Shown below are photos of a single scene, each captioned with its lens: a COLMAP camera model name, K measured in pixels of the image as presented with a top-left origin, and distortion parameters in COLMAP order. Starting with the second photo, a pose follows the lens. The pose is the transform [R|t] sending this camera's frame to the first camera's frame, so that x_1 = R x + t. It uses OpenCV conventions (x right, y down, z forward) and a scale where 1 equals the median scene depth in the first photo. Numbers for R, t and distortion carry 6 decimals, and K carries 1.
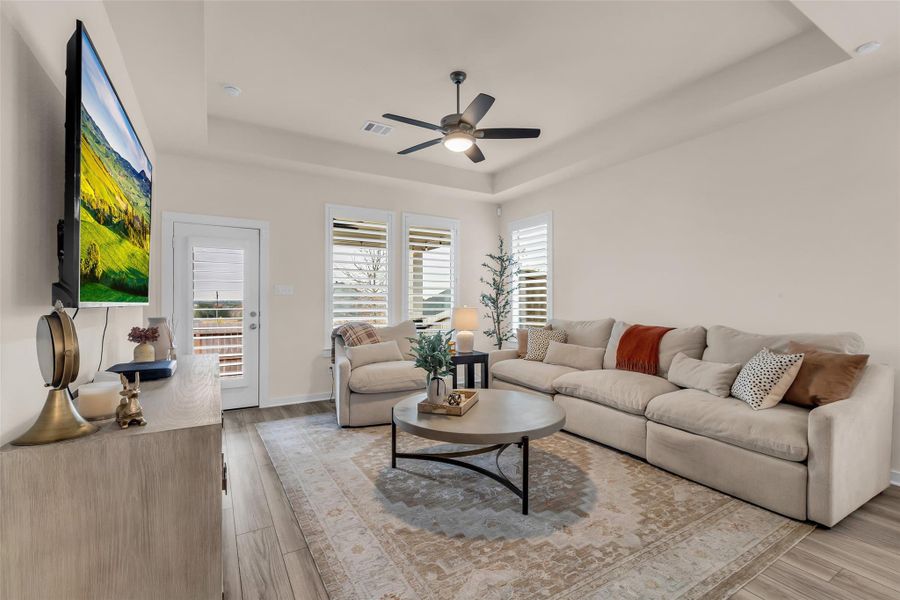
lens RADIAL K [[399.8, 0, 446.6], [0, 399.8, 303.1], [0, 0, 1]] dist [-0.000711, 0.000536]
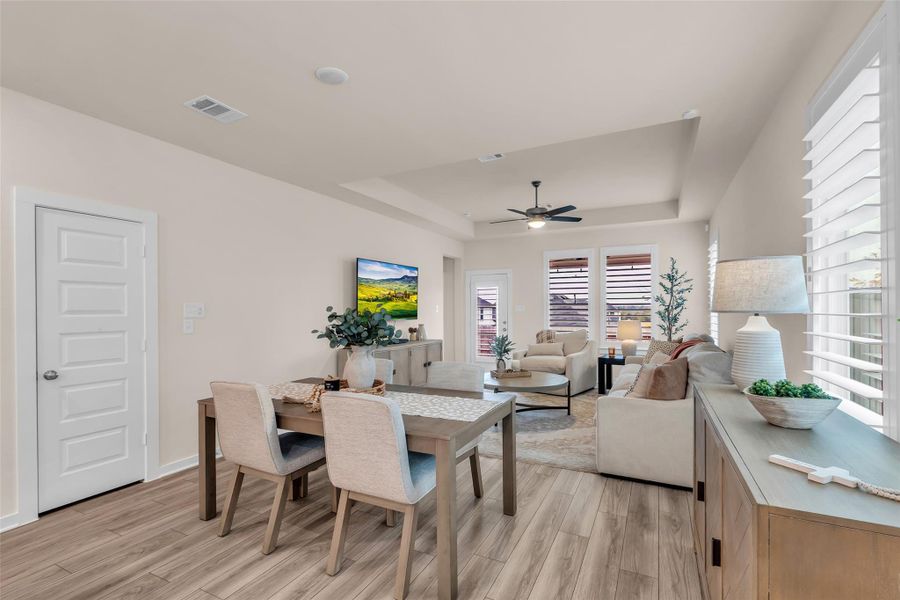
lens RADIAL K [[399.8, 0, 449.9], [0, 399.8, 307.6], [0, 0, 1]] dist [-0.000711, 0.000536]
pose [[0.525467, -0.008904, -0.850767, 1.456421], [0.007300, 0.999956, -0.005957, -0.048976], [0.850783, -0.003080, 0.525509, -0.213383]]
